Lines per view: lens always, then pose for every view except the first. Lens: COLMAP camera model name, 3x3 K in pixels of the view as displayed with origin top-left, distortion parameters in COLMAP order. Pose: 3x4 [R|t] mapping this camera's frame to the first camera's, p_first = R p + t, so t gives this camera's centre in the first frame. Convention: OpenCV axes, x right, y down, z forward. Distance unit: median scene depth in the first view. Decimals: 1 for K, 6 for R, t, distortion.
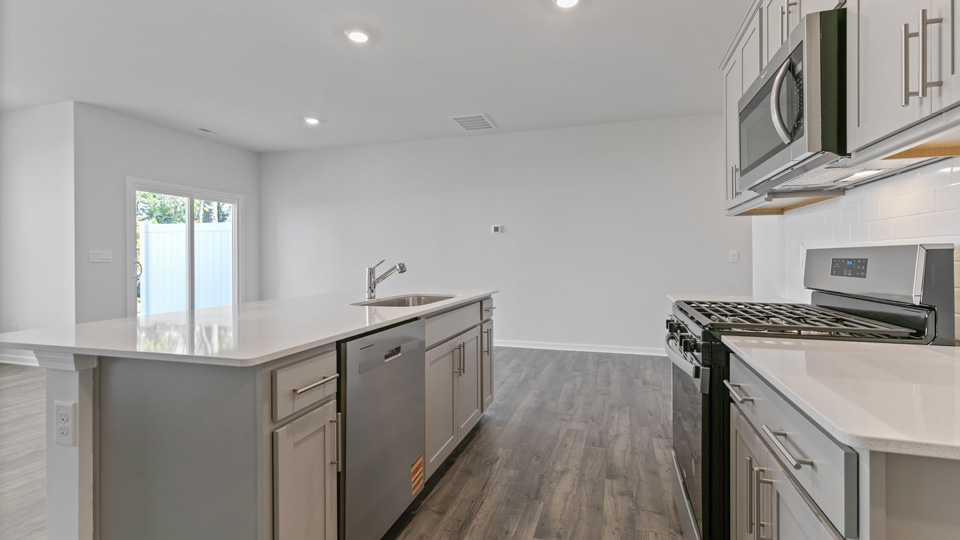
lens RADIAL K [[434.8, 0, 471.3], [0, 434.8, 259.7], [0, 0, 1]] dist [0.008528, 0.000216]
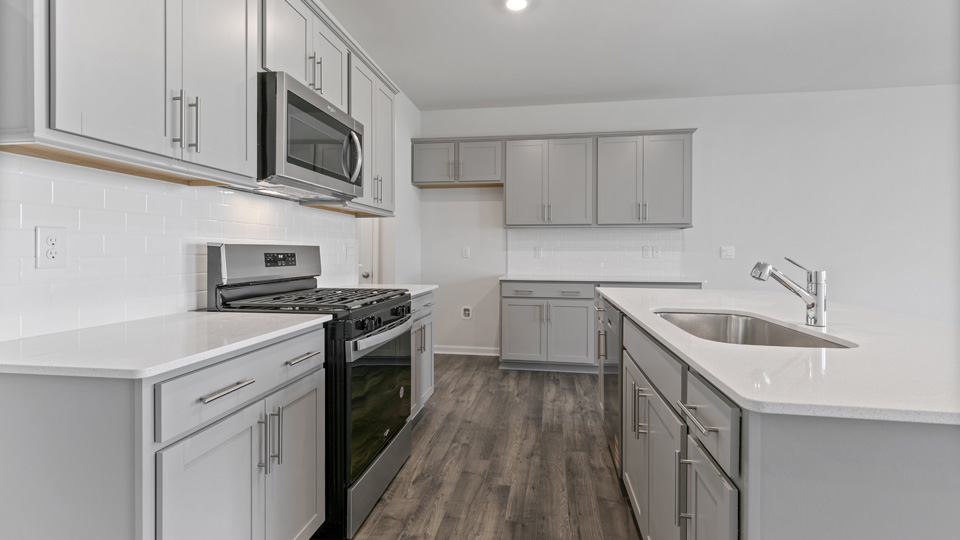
lens RADIAL K [[434.8, 0, 473.0], [0, 434.8, 258.5], [0, 0, 1]] dist [0.008528, 0.000216]
pose [[-0.988818, 0.003976, -0.149074, 0.376076], [0.001523, 0.999862, 0.016561, -0.005691], [0.149120, 0.016149, -0.988687, 1.930149]]
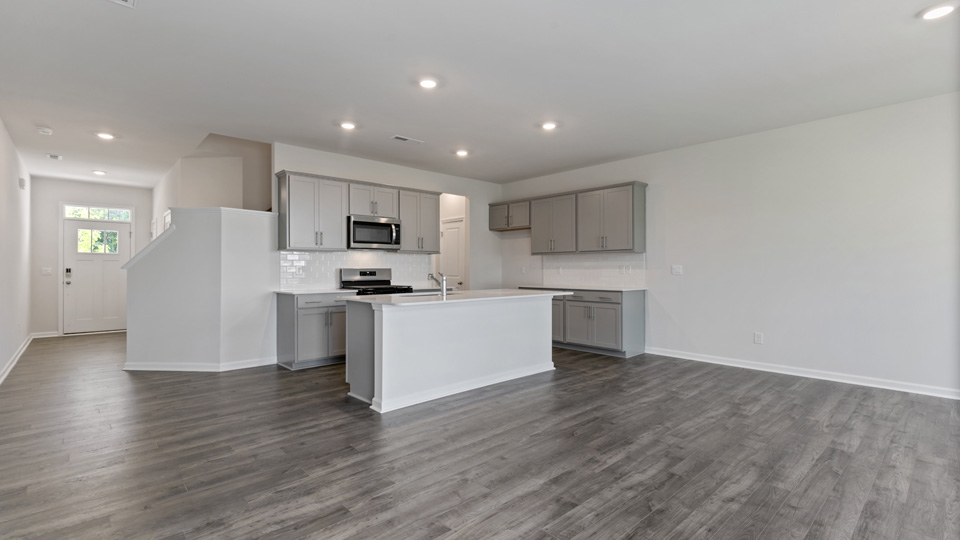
lens RADIAL K [[434.8, 0, 484.4], [0, 434.8, 271.6], [0, 0, 1]] dist [0.008528, 0.000216]
pose [[-0.877396, 0.004795, 0.479742, -1.495142], [0.007790, 0.999961, 0.004254, -0.007030], [-0.479703, 0.007470, -0.877399, 3.080781]]
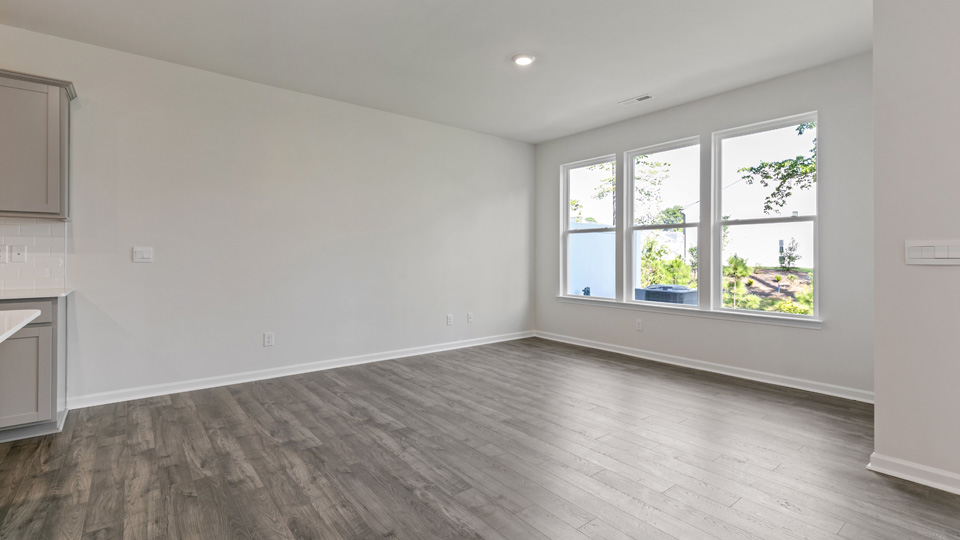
lens RADIAL K [[434.8, 0, 488.5], [0, 434.8, 268.4], [0, 0, 1]] dist [0.008528, 0.000216]
pose [[-0.541661, 0.023623, -0.840265, -0.503433], [-0.000449, 0.999597, 0.028391, 0.007062], [0.840597, 0.015756, -0.541432, 2.056935]]
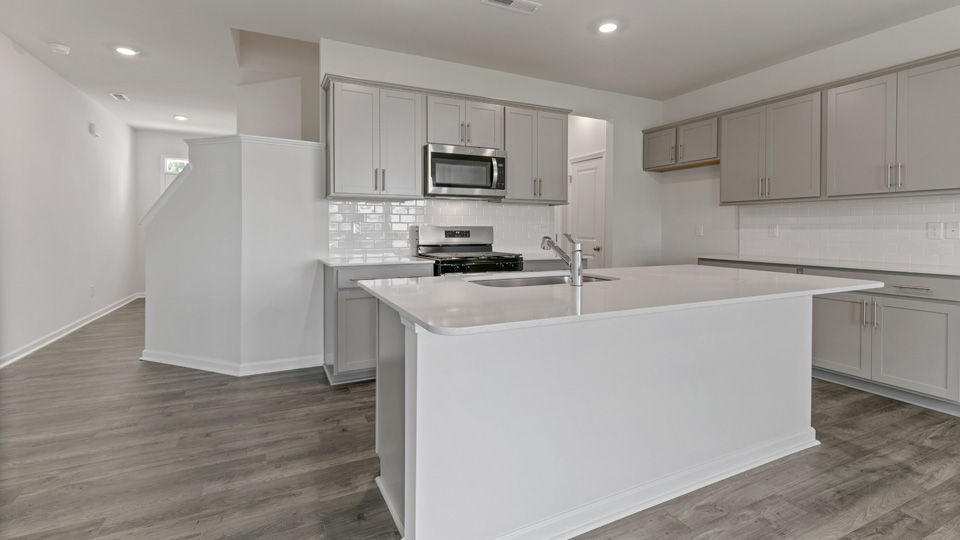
lens RADIAL K [[434.8, 0, 481.9], [0, 434.8, 231.5], [0, 0, 1]] dist [0.008528, 0.000216]
pose [[-0.700109, -0.001588, 0.714034, -0.839792], [0.001907, 0.999990, 0.004093, -0.005599], [-0.714033, 0.004228, -0.700099, 2.132196]]
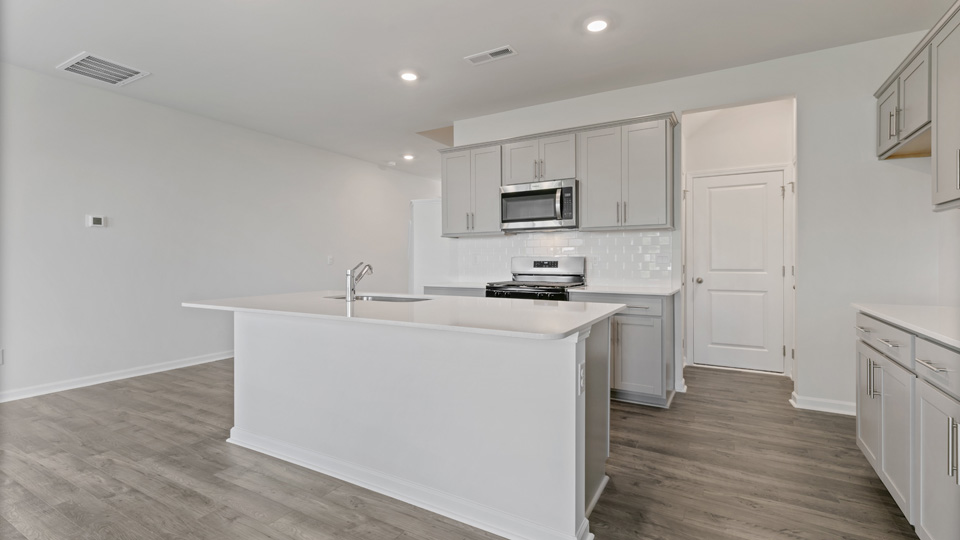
lens RADIAL K [[434.8, 0, 485.1], [0, 434.8, 264.2], [0, 0, 1]] dist [0.008528, 0.000216]
pose [[0.204430, -0.002326, 0.978879, -1.473747], [0.004512, 0.999989, 0.001434, 0.008601], [-0.978871, 0.004123, 0.204438, 0.651666]]
